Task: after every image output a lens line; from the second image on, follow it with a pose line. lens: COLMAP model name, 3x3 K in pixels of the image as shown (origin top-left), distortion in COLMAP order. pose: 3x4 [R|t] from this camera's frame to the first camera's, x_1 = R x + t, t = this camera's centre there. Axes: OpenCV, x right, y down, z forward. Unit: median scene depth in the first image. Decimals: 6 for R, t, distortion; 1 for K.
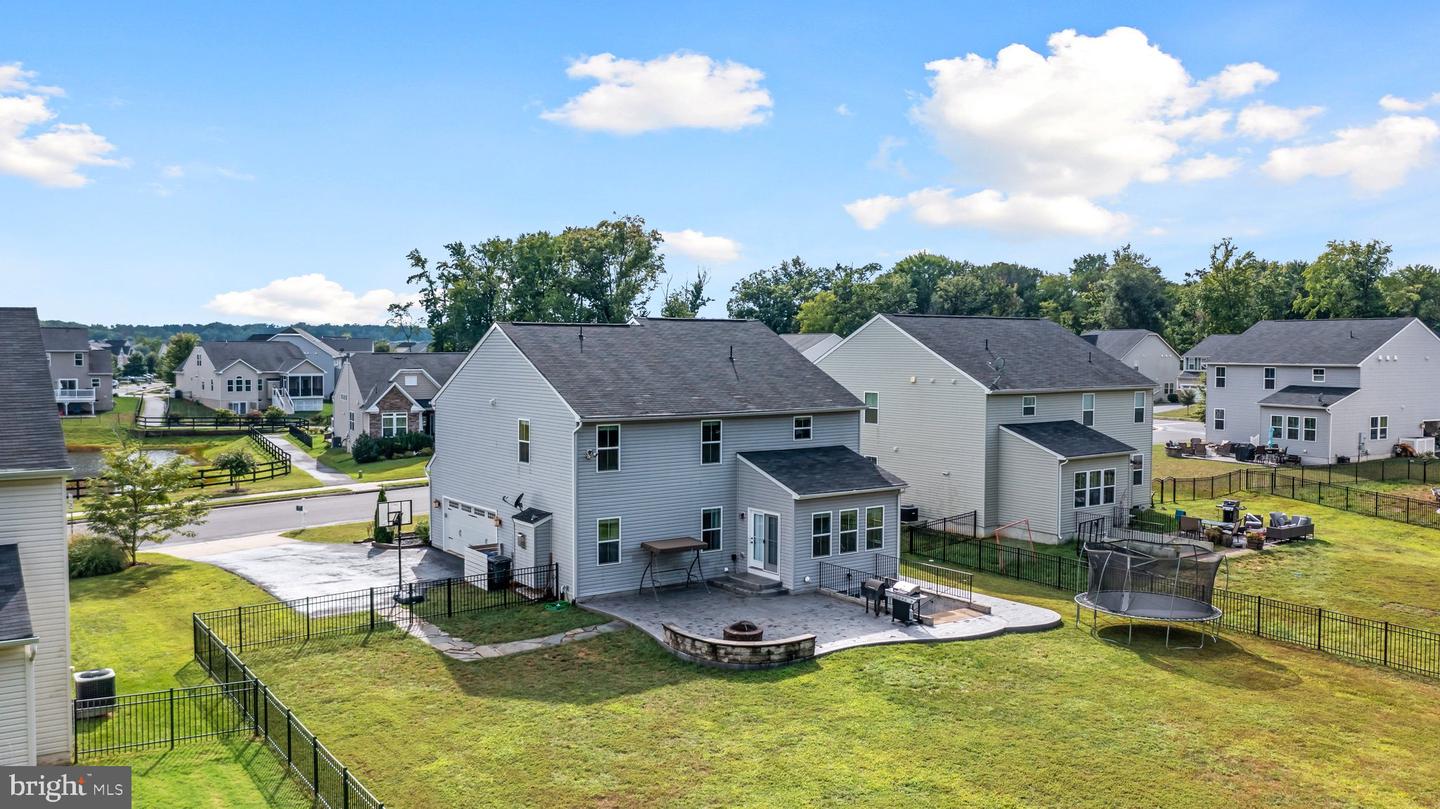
lens RADIAL K [[1126.2, 0, 720.0], [0, 1126.2, 404.5], [0, 0, 1]] dist [-0.026022, -0.002105]
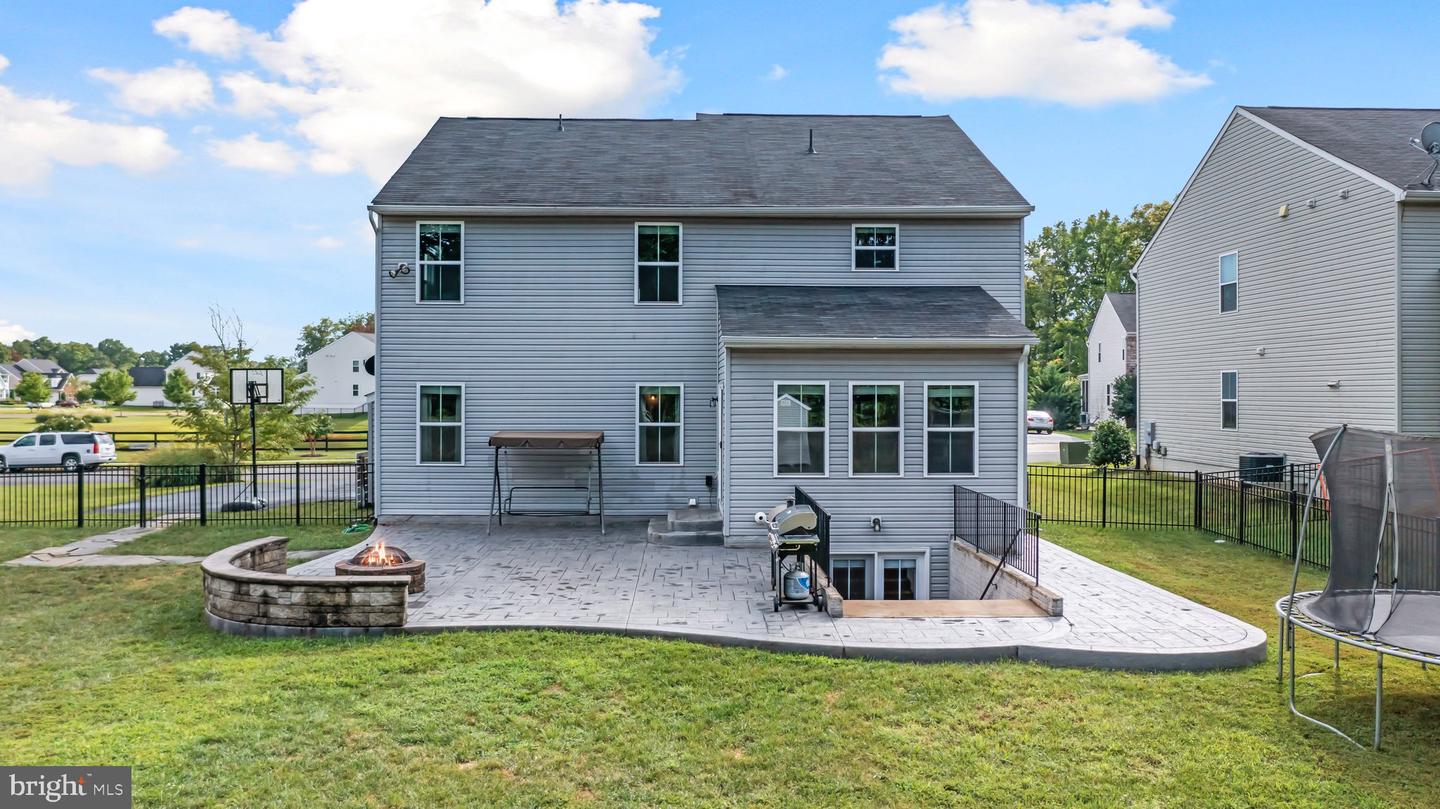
lens RADIAL K [[1129.8, 0, 720.0], [0, 1129.8, 404.5], [0, 0, 1]] dist [-0.005658, 0.001060]
pose [[0.826938, 0.003505, -0.562282, 0.342445], [-0.028296, 0.998973, -0.035387, 0.126703], [0.561580, 0.045174, 0.826188, 0.595825]]
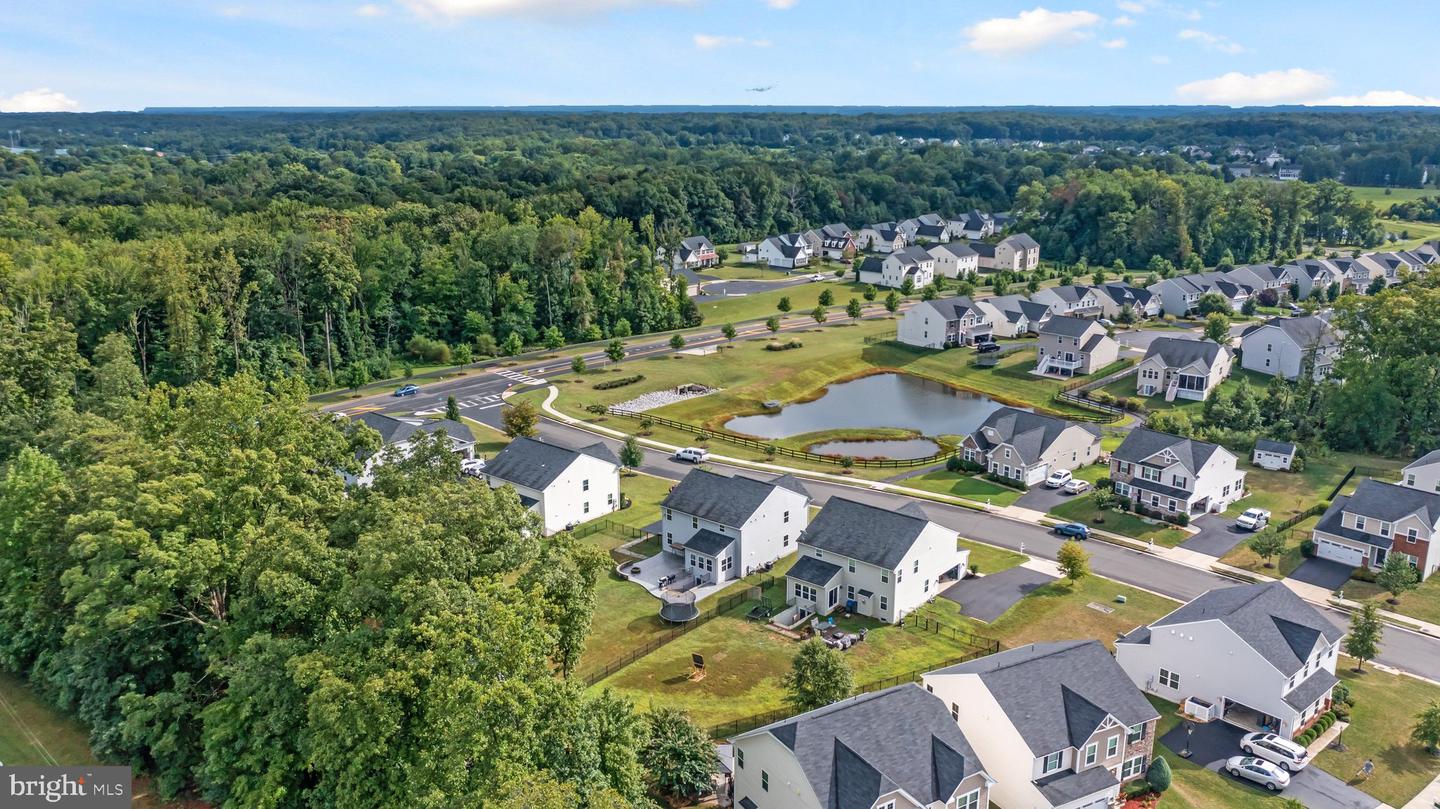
lens RADIAL K [[1126.2, 0, 720.0], [0, 1126.2, 404.5], [0, 0, 1]] dist [-0.026022, -0.002105]
pose [[0.236963, 0.250867, -0.938570, 3.253415], [-0.049495, 0.967949, 0.246223, -1.205007], [0.970257, -0.011892, 0.241785, 0.272674]]
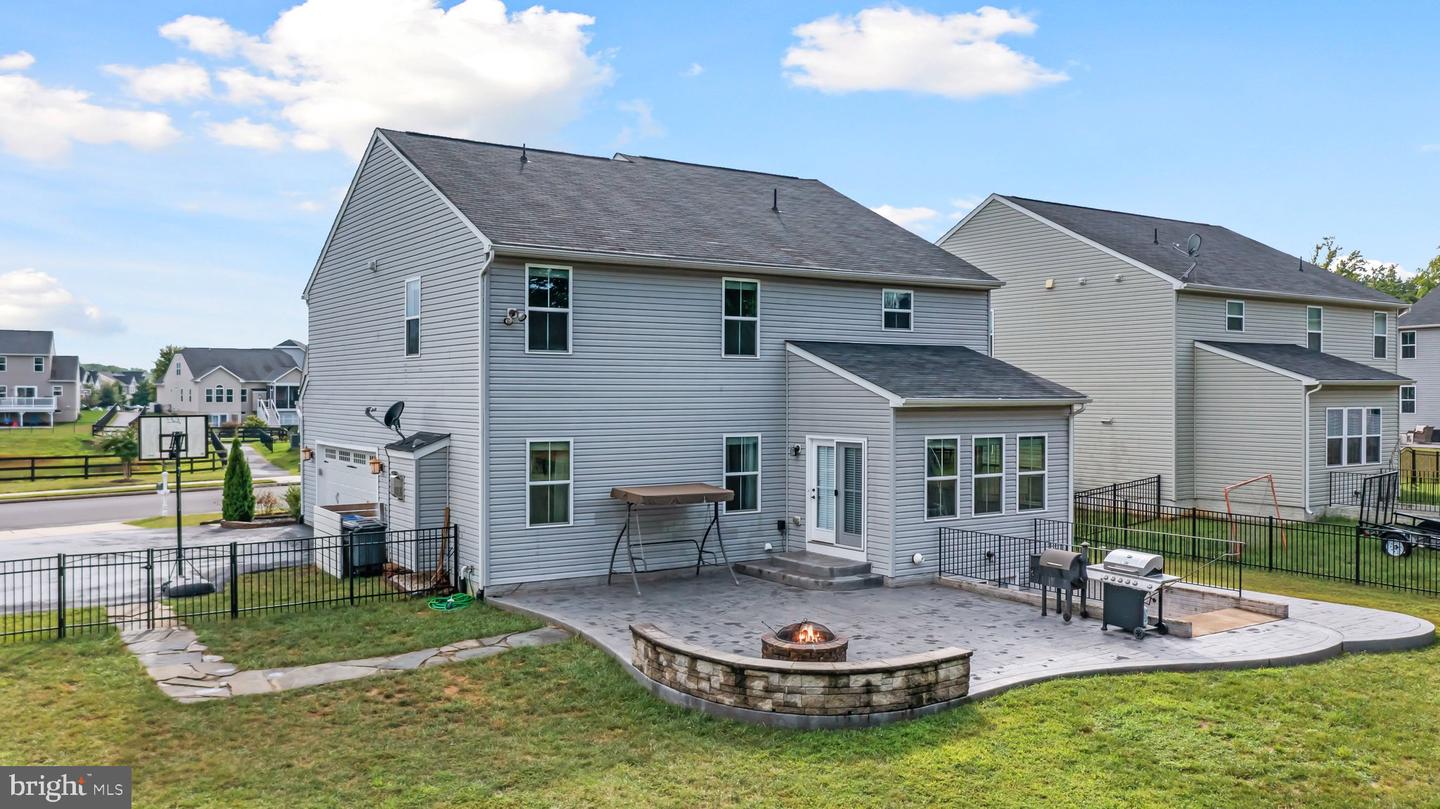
lens RADIAL K [[1133.9, 0, 720.0], [0, 1133.9, 404.5], [0, 0, 1]] dist [-0.023144, -0.000548]
pose [[0.999316, -0.002278, -0.036911, 0.002823], [0.000725, 0.999115, -0.042051, 0.105943], [0.036974, 0.041995, 0.998433, 0.456039]]
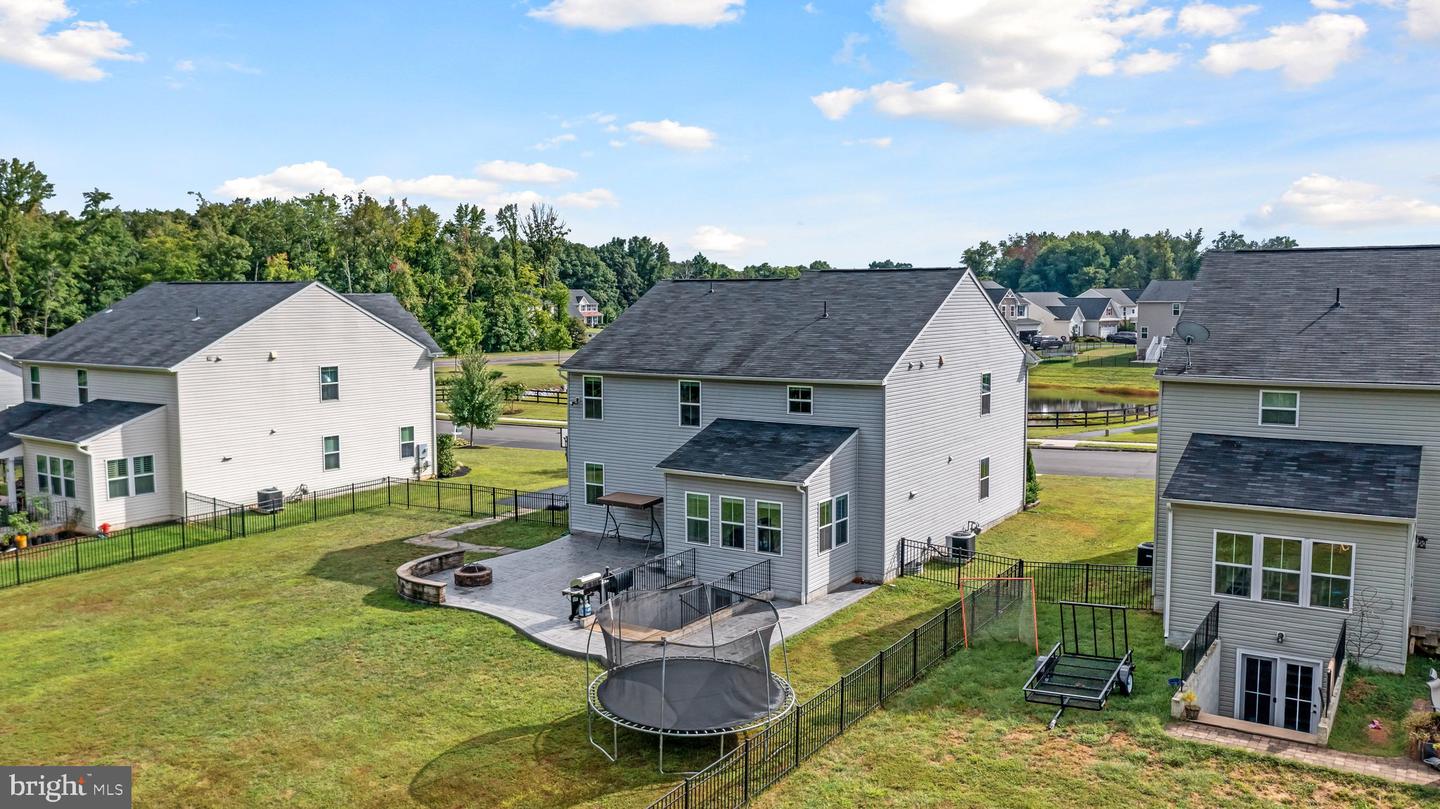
lens RADIAL K [[1126.2, 0, 720.0], [0, 1126.2, 404.5], [0, 0, 1]] dist [-0.026022, -0.002105]
pose [[0.355810, 0.087000, -0.930500, 0.928240], [-0.044601, 0.996104, 0.076079, -0.041135], [0.933493, 0.014432, 0.358304, 0.719304]]
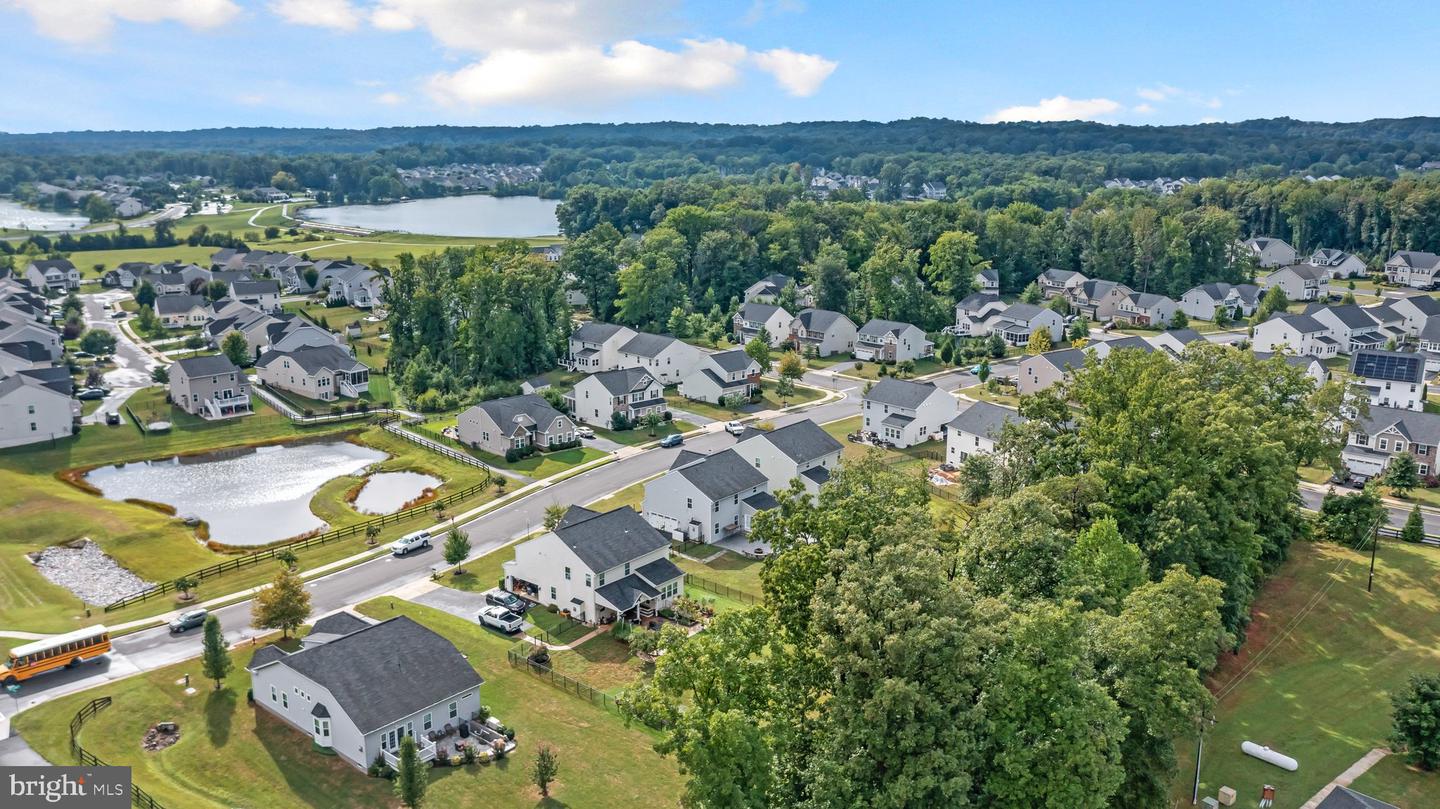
lens RADIAL K [[1126.2, 0, 720.0], [0, 1126.2, 404.5], [0, 0, 1]] dist [-0.026022, -0.002105]
pose [[0.965398, -0.061711, 0.253374, -1.080346], [0.015026, 0.983146, 0.182202, -1.048531], [-0.260348, -0.172090, 0.950055, -2.759097]]
